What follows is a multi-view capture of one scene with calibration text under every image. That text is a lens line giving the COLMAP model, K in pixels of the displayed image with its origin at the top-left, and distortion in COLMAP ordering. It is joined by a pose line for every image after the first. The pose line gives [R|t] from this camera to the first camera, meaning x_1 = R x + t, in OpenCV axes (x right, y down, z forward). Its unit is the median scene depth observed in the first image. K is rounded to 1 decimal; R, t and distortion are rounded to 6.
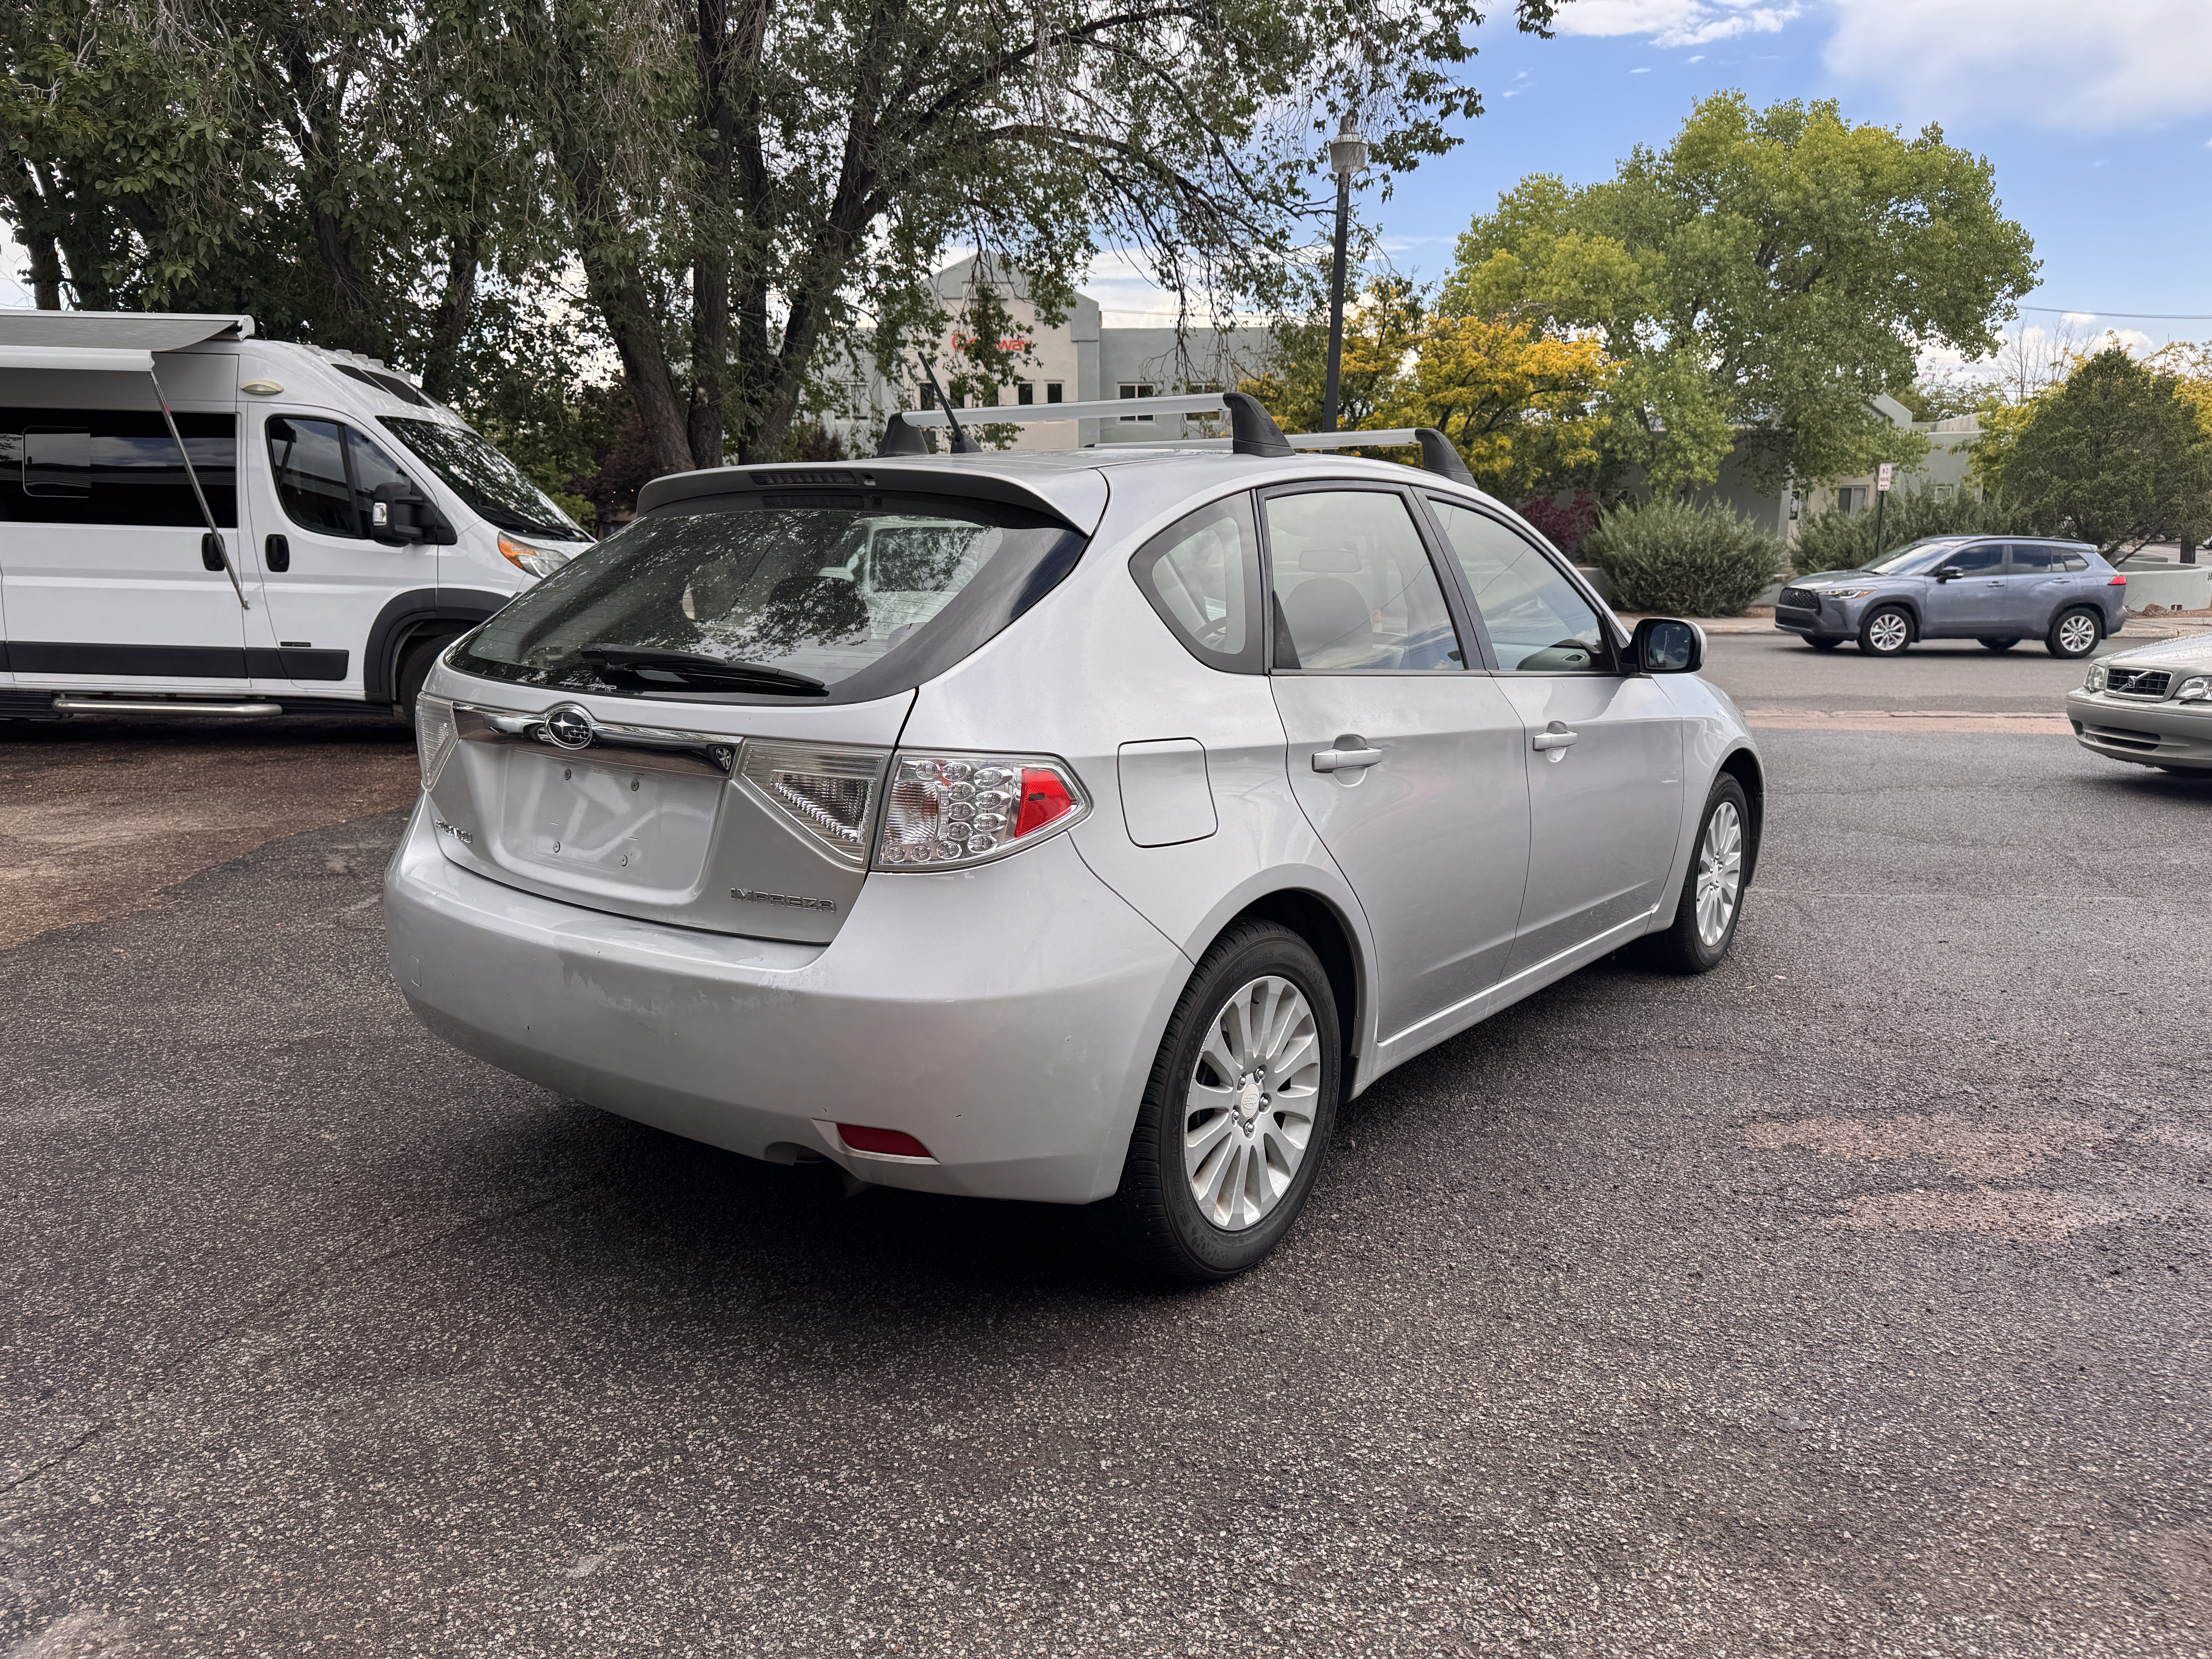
lens RADIAL K [[1552.3, 0, 1093.8], [0, 1552.3, 824.0], [0, 0, 1]] dist [0.043099, -0.042531]
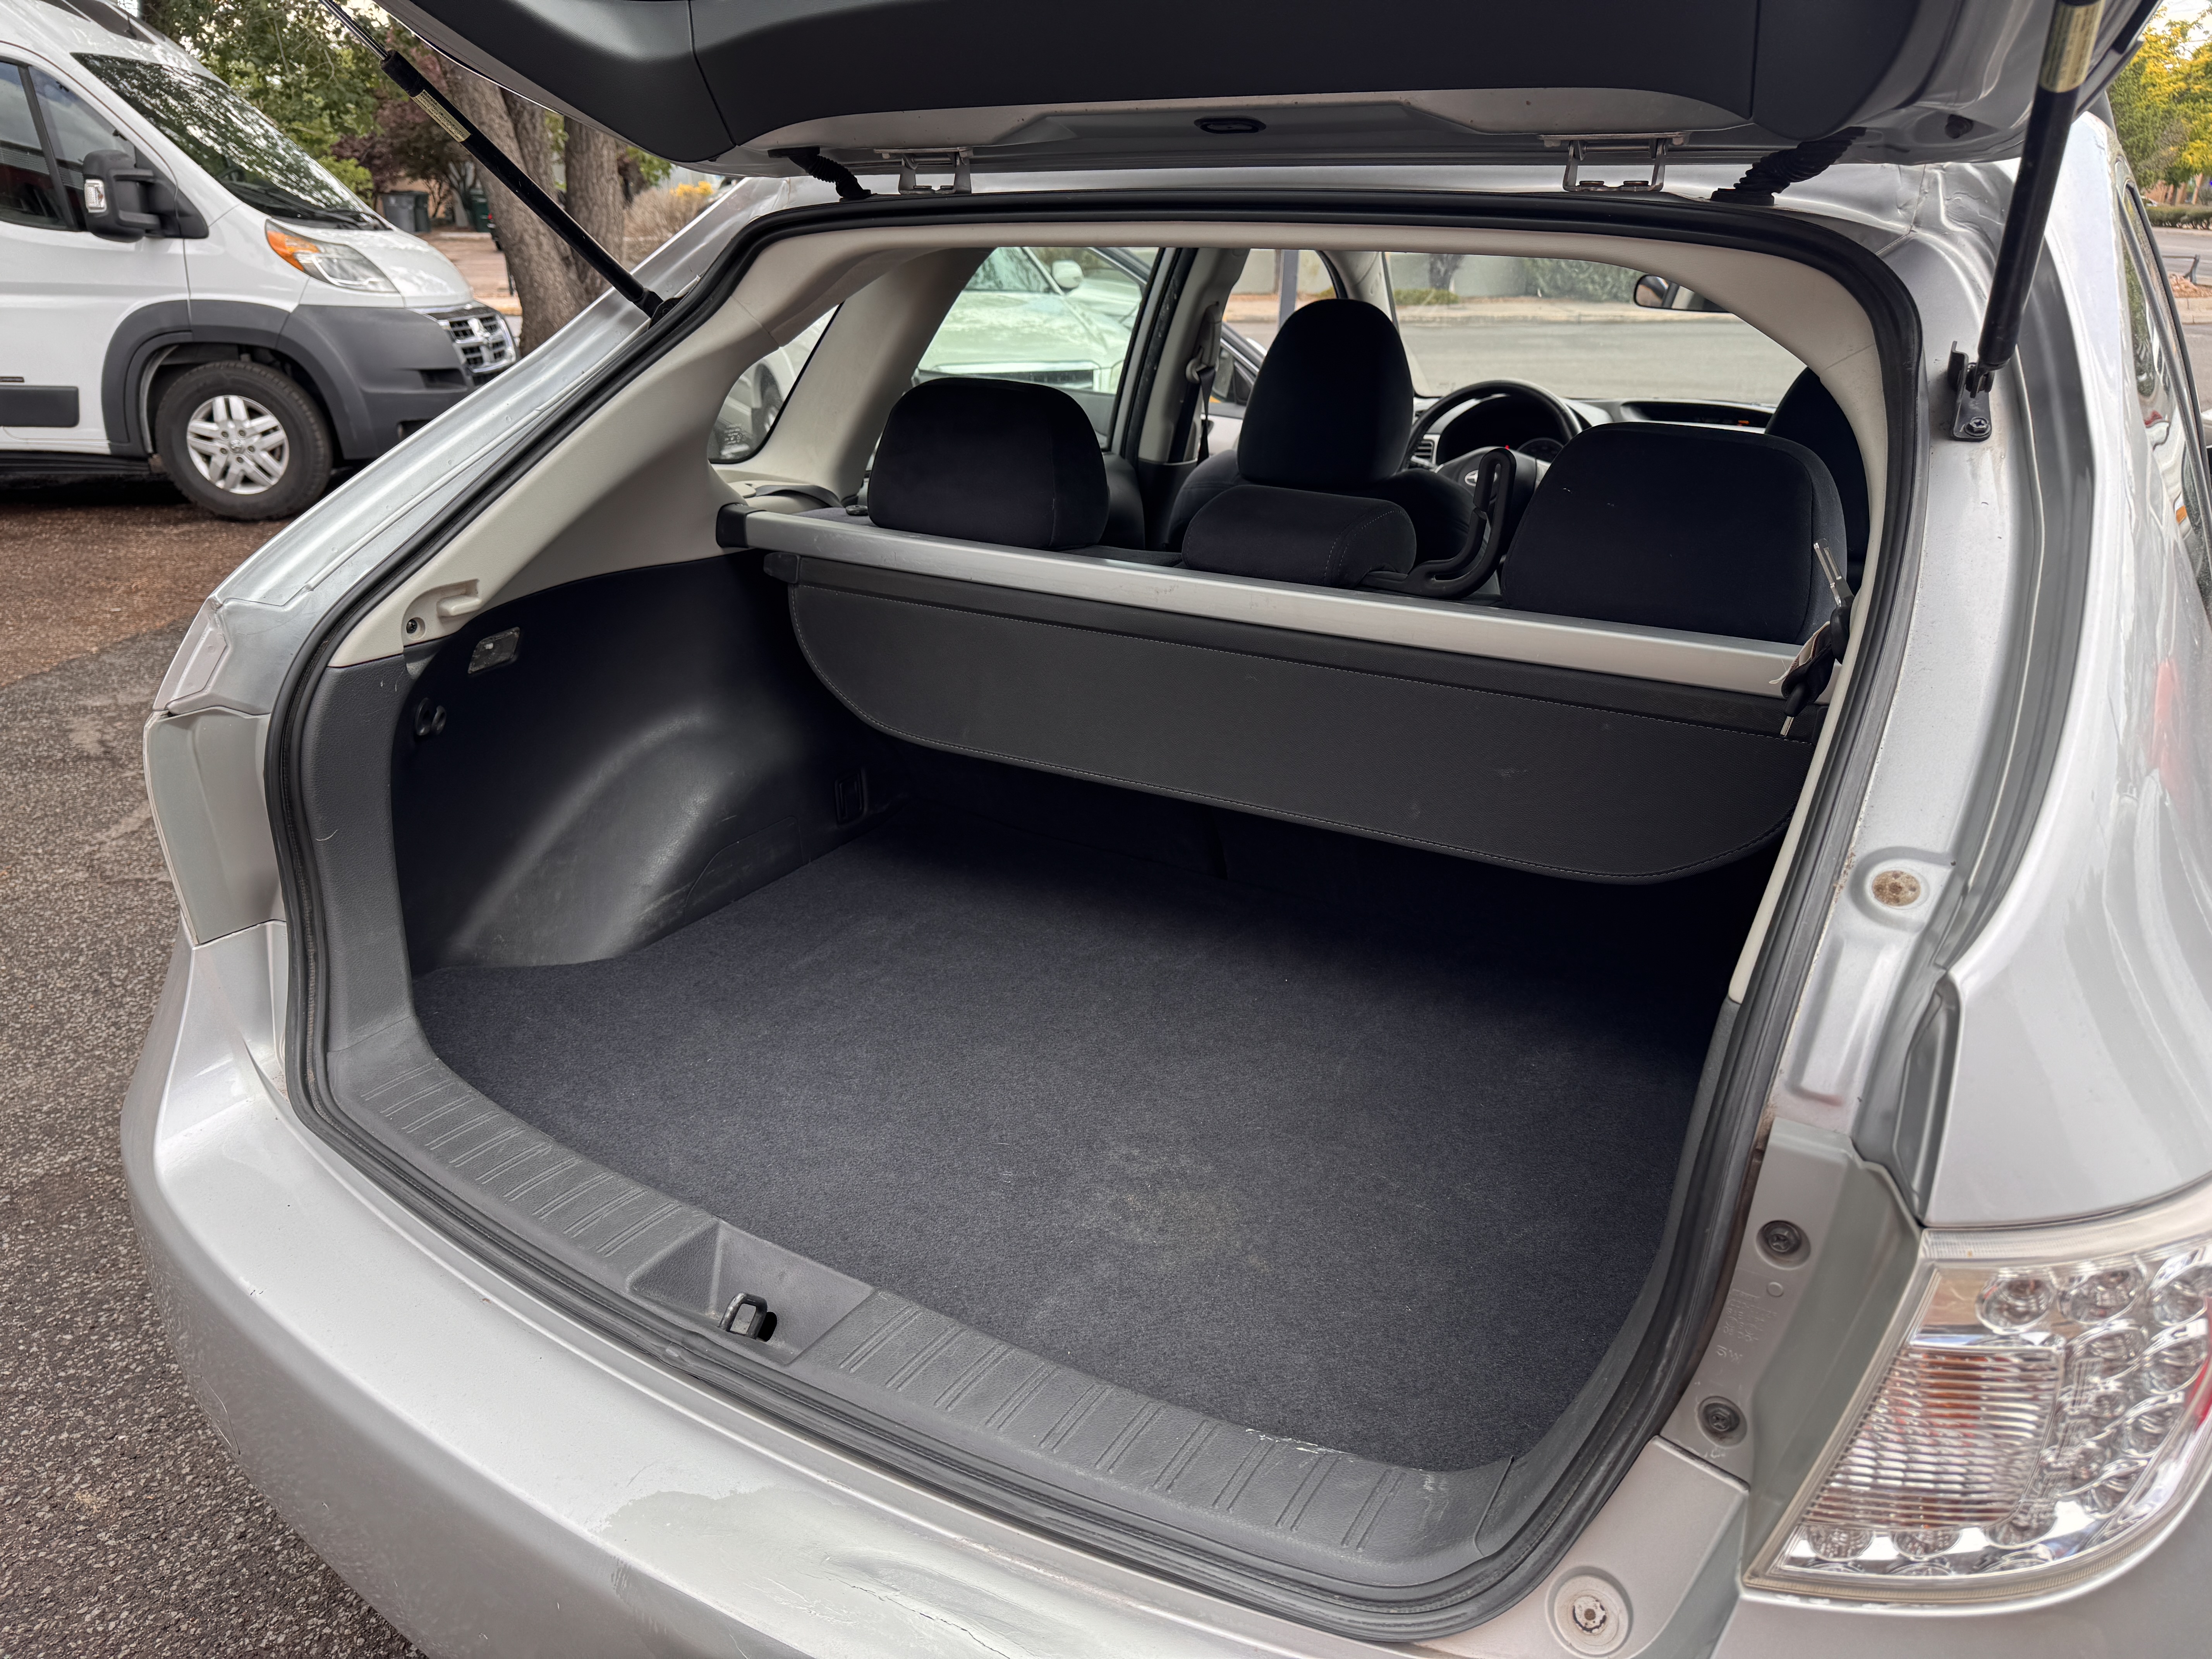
lens RADIAL K [[1569.7, 0, 1111.6], [0, 1569.7, 837.3], [0, 0, 1]] dist [0.060847, -0.059281]
pose [[0.994679, -0.034317, 0.097138, -0.054799], [0.015081, 0.981235, 0.192225, -0.033300], [-0.101912, -0.189738, 0.976531, 0.138349]]
